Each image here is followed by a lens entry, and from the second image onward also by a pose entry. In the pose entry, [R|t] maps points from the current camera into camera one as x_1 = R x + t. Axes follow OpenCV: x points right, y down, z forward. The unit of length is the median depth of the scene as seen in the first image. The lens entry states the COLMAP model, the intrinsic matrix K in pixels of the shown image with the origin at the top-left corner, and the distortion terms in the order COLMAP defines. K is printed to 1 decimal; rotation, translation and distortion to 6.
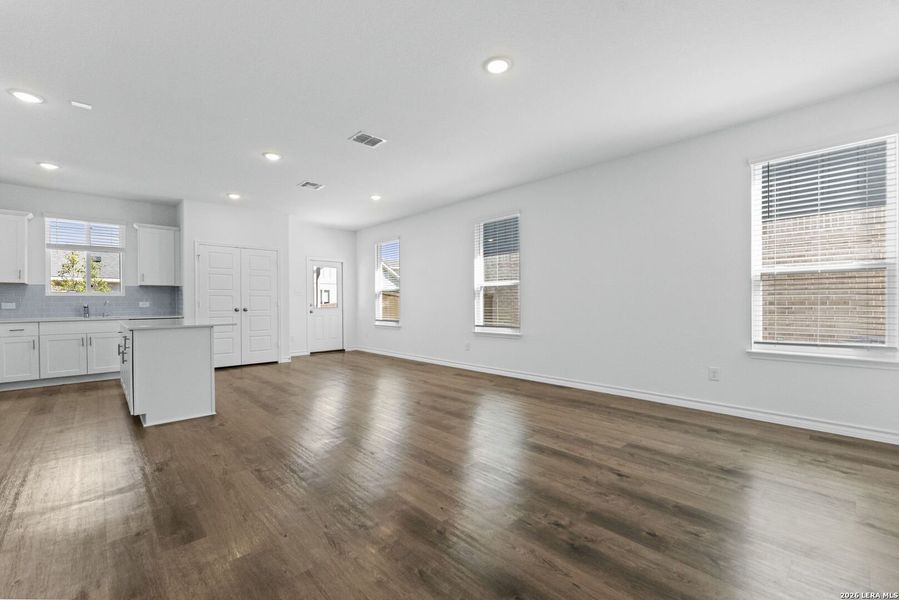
lens RADIAL K [[384.6, 0, 441.2], [0, 384.6, 308.8], [0, 0, 1]] dist [0.000349, -0.000910]
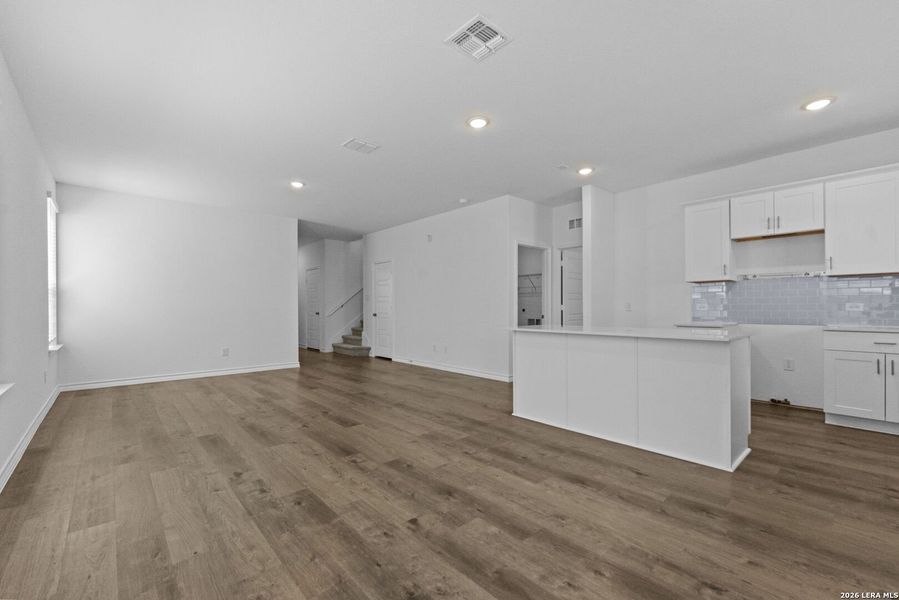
lens RADIAL K [[384.6, 0, 451.7], [0, 384.6, 301.2], [0, 0, 1]] dist [0.000349, -0.000910]
pose [[-0.999946, 0.009886, -0.003115, -0.291564], [0.009876, 0.999946, 0.003245, -0.022215], [0.003147, 0.003214, -0.999990, 1.385628]]
